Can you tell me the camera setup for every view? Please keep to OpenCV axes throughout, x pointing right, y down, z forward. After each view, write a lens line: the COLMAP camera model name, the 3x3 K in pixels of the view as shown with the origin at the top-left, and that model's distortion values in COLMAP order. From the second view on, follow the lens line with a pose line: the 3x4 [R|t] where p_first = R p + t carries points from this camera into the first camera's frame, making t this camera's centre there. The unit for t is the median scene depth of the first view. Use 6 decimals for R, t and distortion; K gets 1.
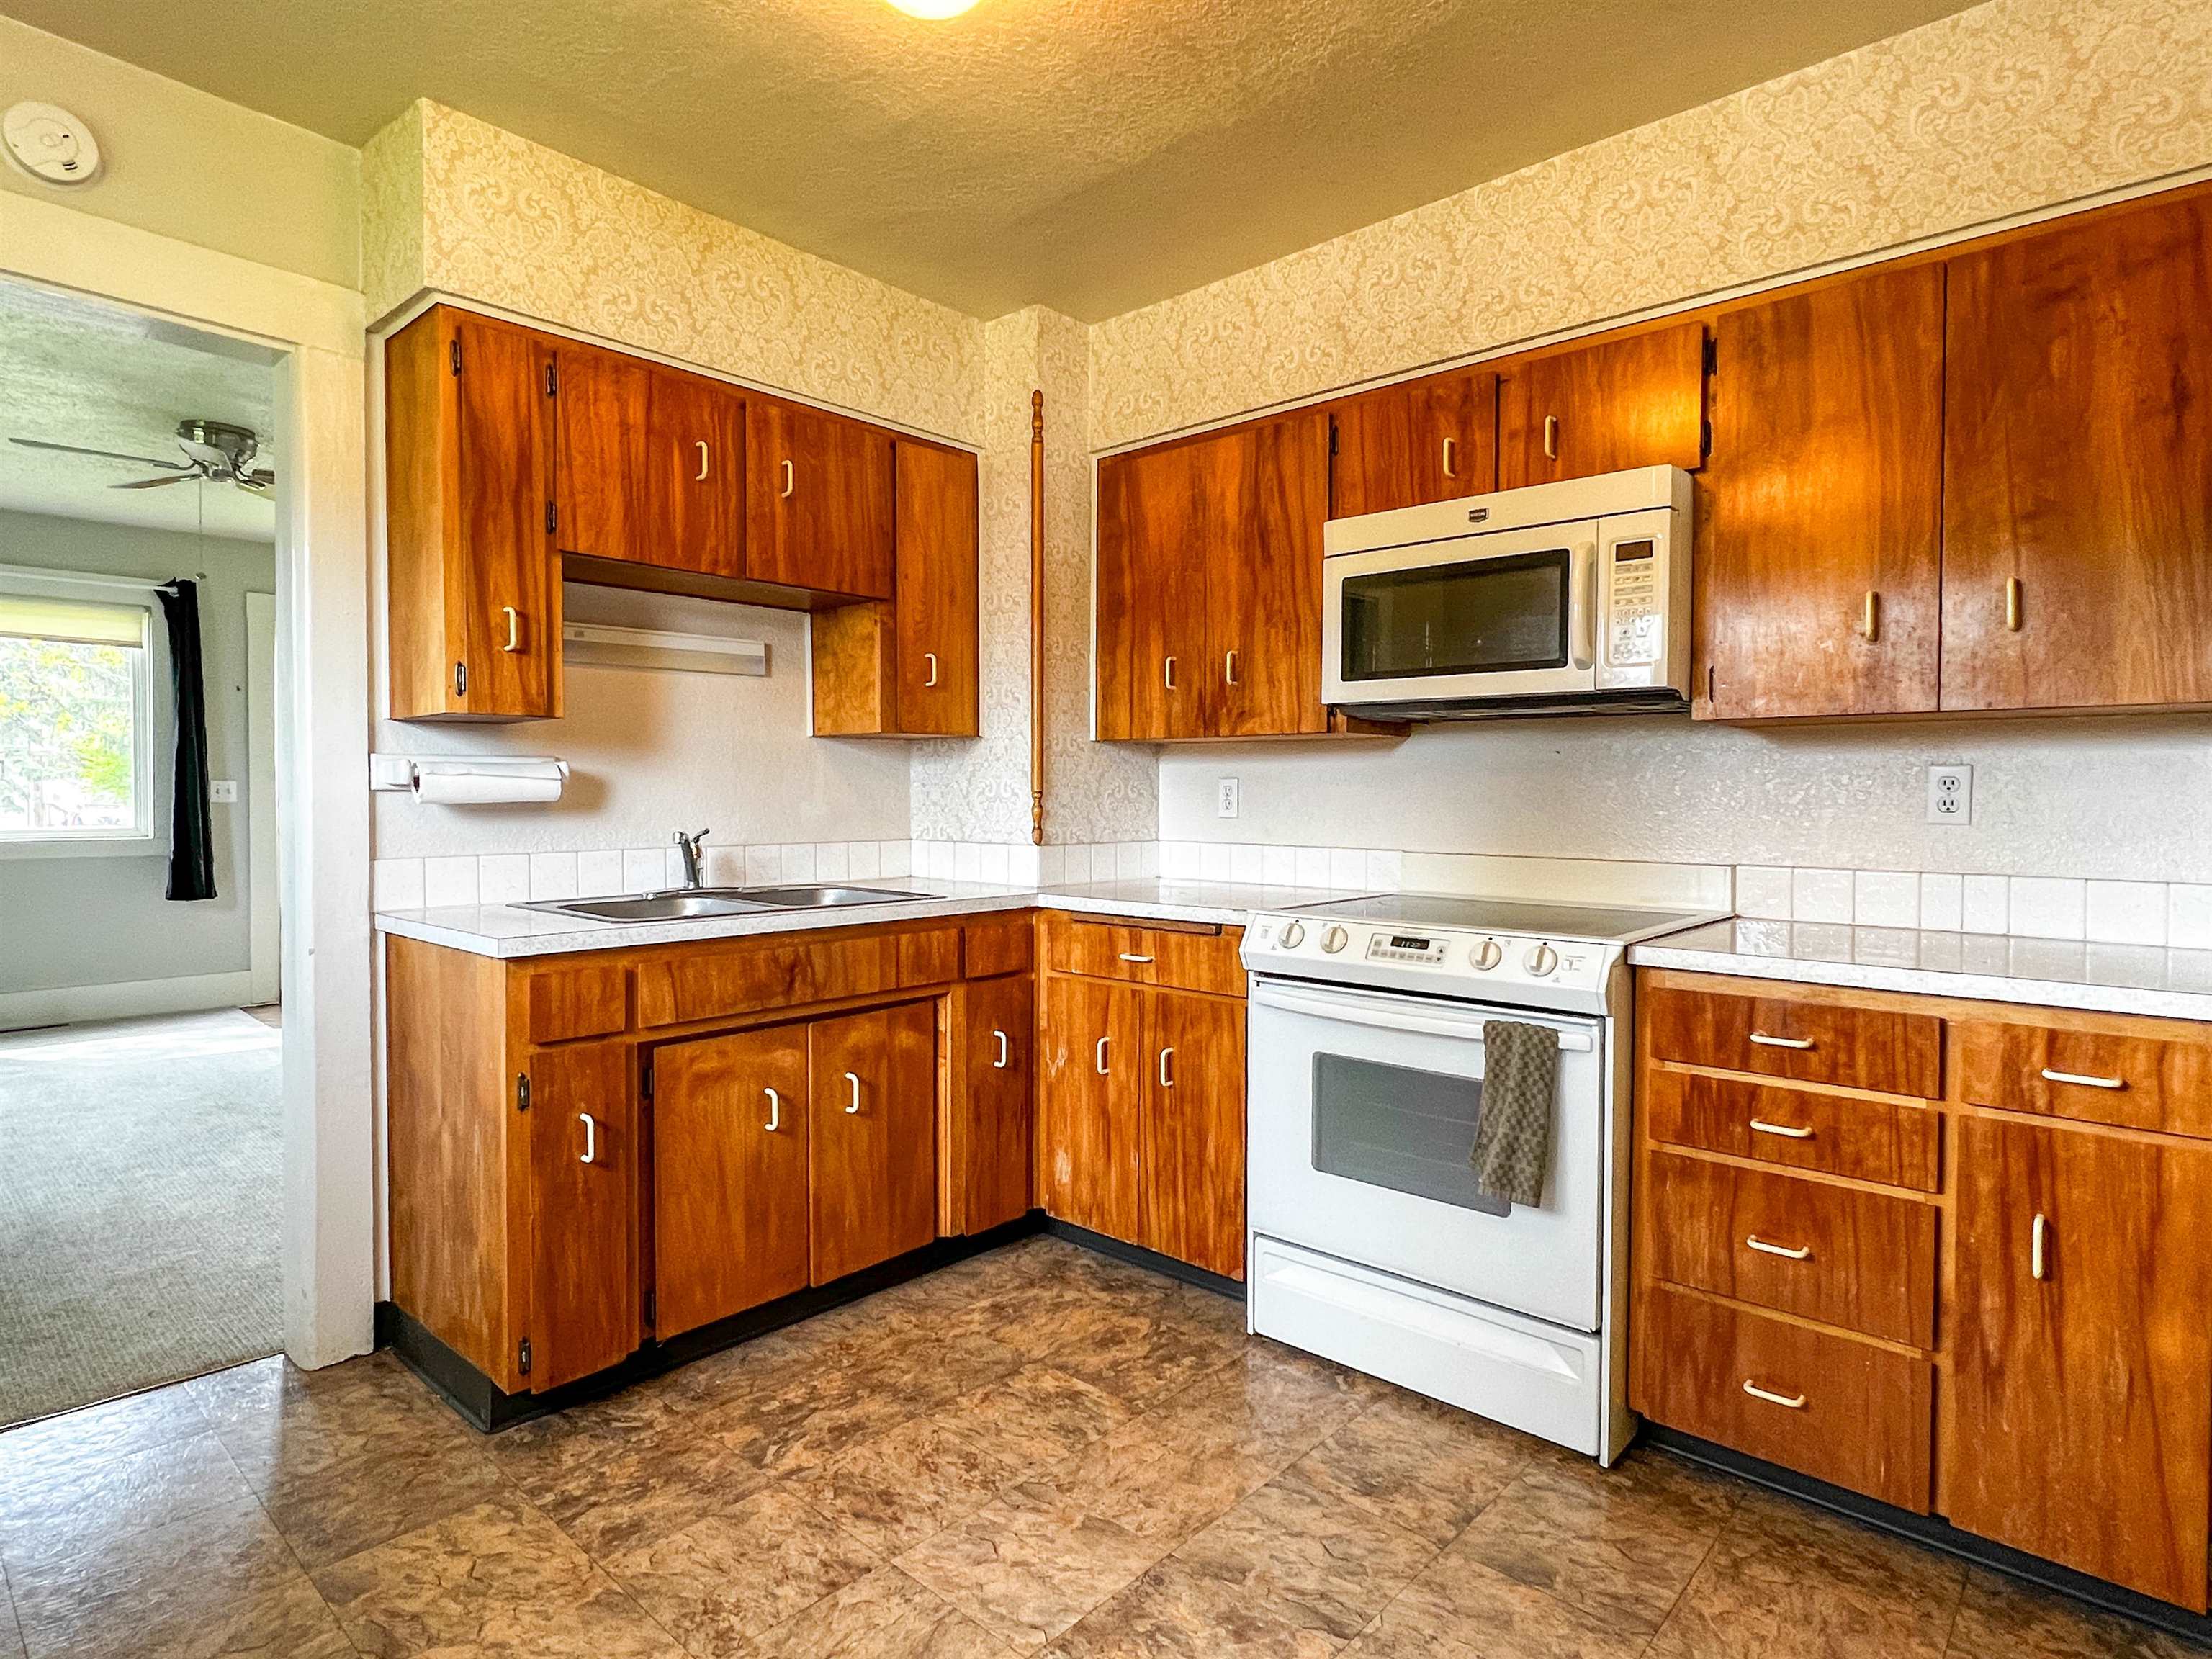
lens RADIAL K [[1216.6, 0, 1112.7], [0, 1216.6, 815.1], [0, 0, 1]] dist [-0.000613, -0.000062]
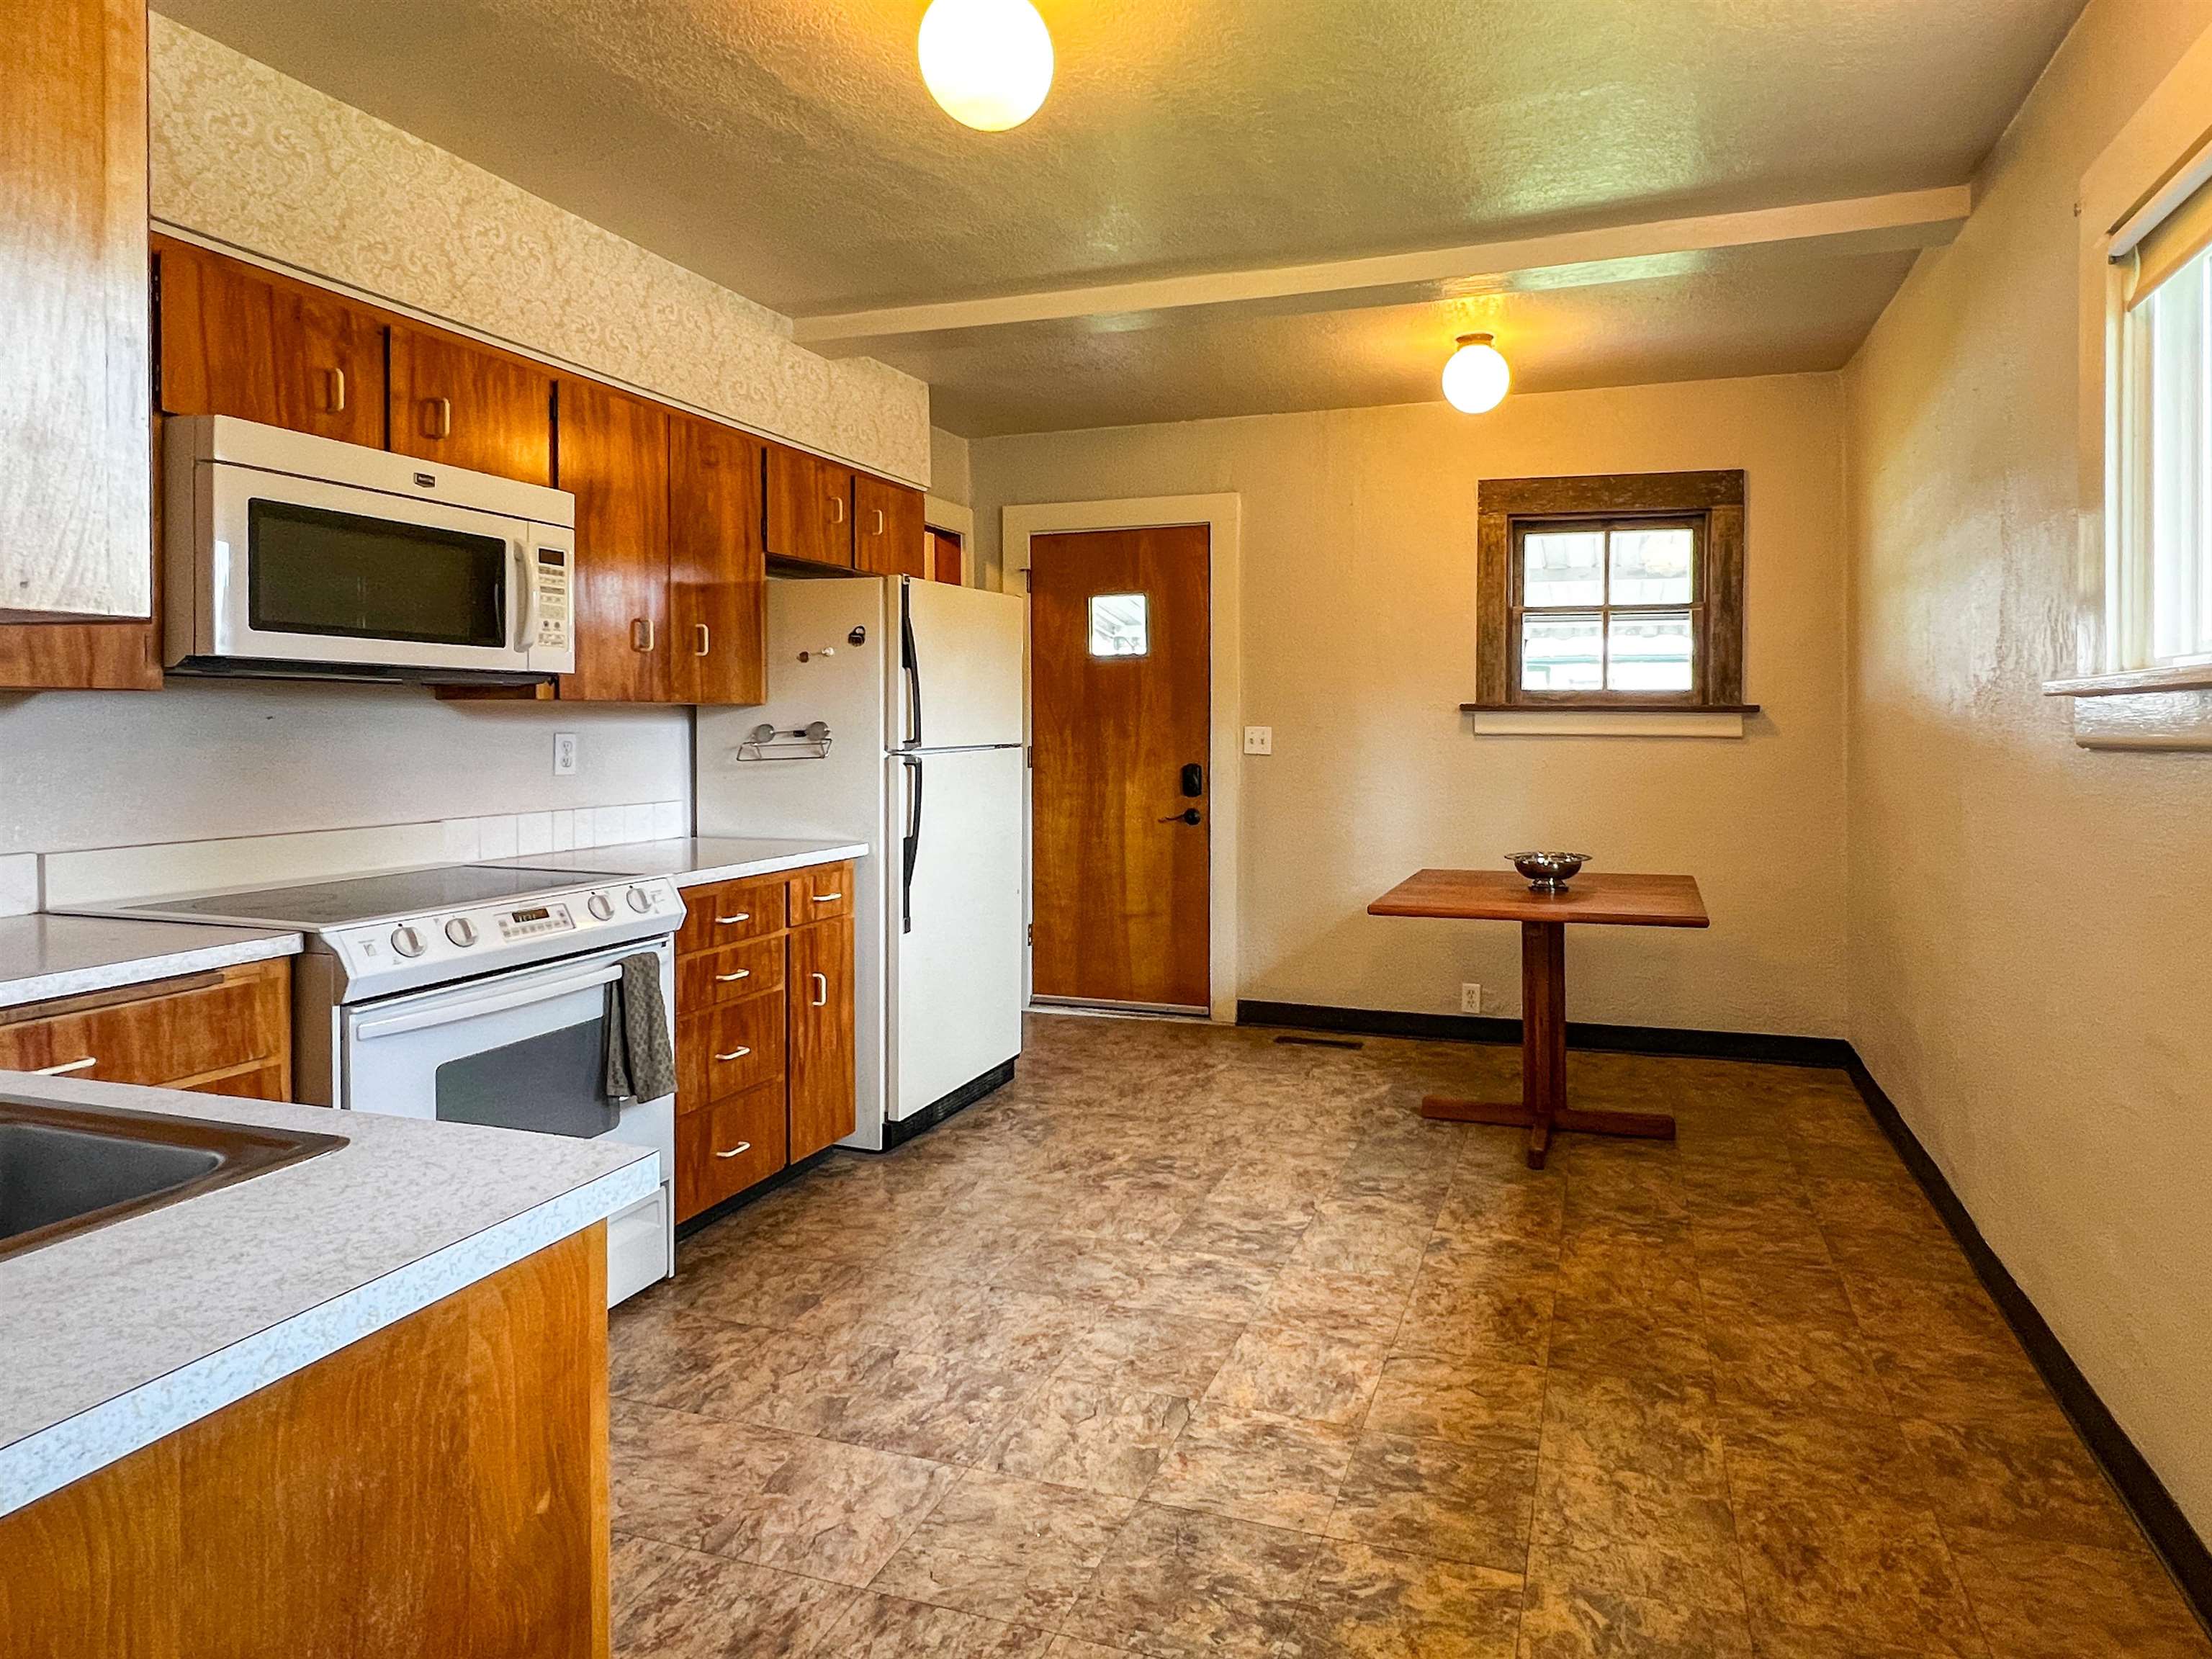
lens RADIAL K [[1190.4, 0, 1251.1], [0, 1190.4, 732.6], [0, 0, 1]] dist [-0.001881, 0.000035]
pose [[-0.434095, -0.011889, 0.900789, -0.833494], [0.013569, 0.999713, 0.019733, -0.053935], [-0.900765, 0.020789, -0.433809, 0.809900]]
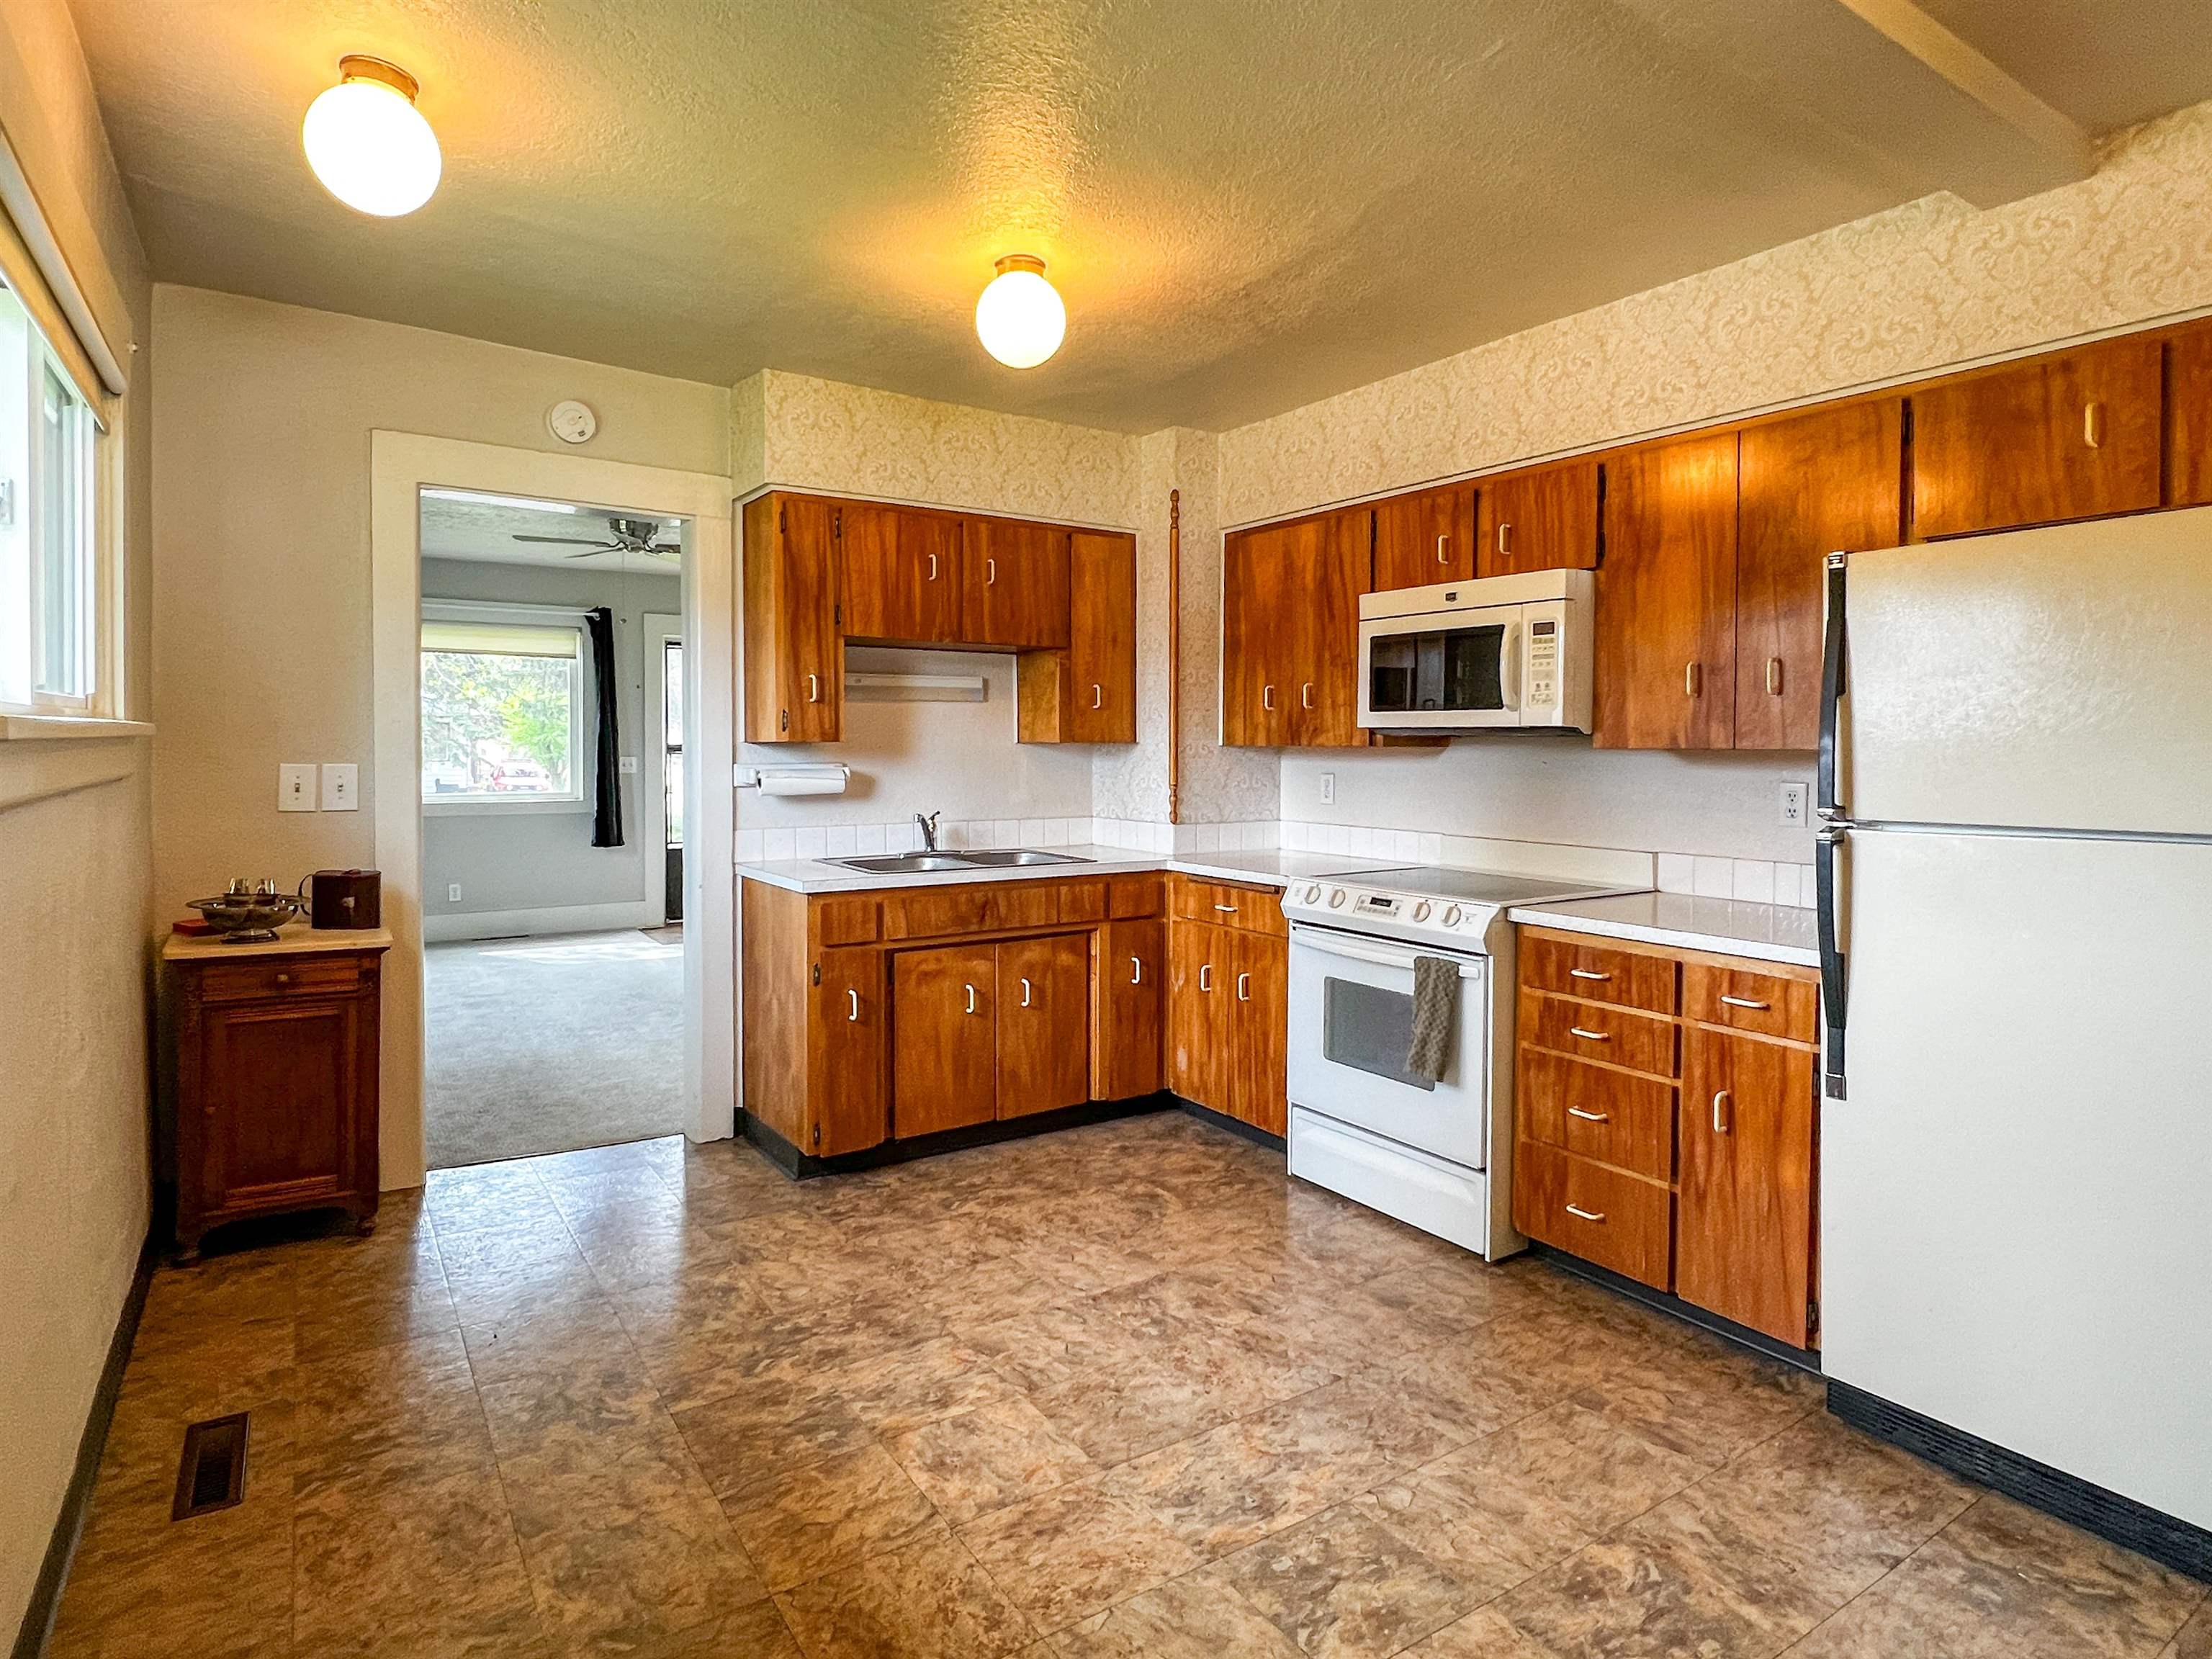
lens RADIAL K [[1251.6, 0, 1131.6], [0, 1251.6, 777.8], [0, 0, 1]] dist [0.000156, -0.000362]
pose [[0.973204, 0.008977, -0.229766, 0.271310], [-0.007364, 0.999942, 0.007879, -0.047765], [0.229824, -0.005976, 0.973214, -0.470418]]
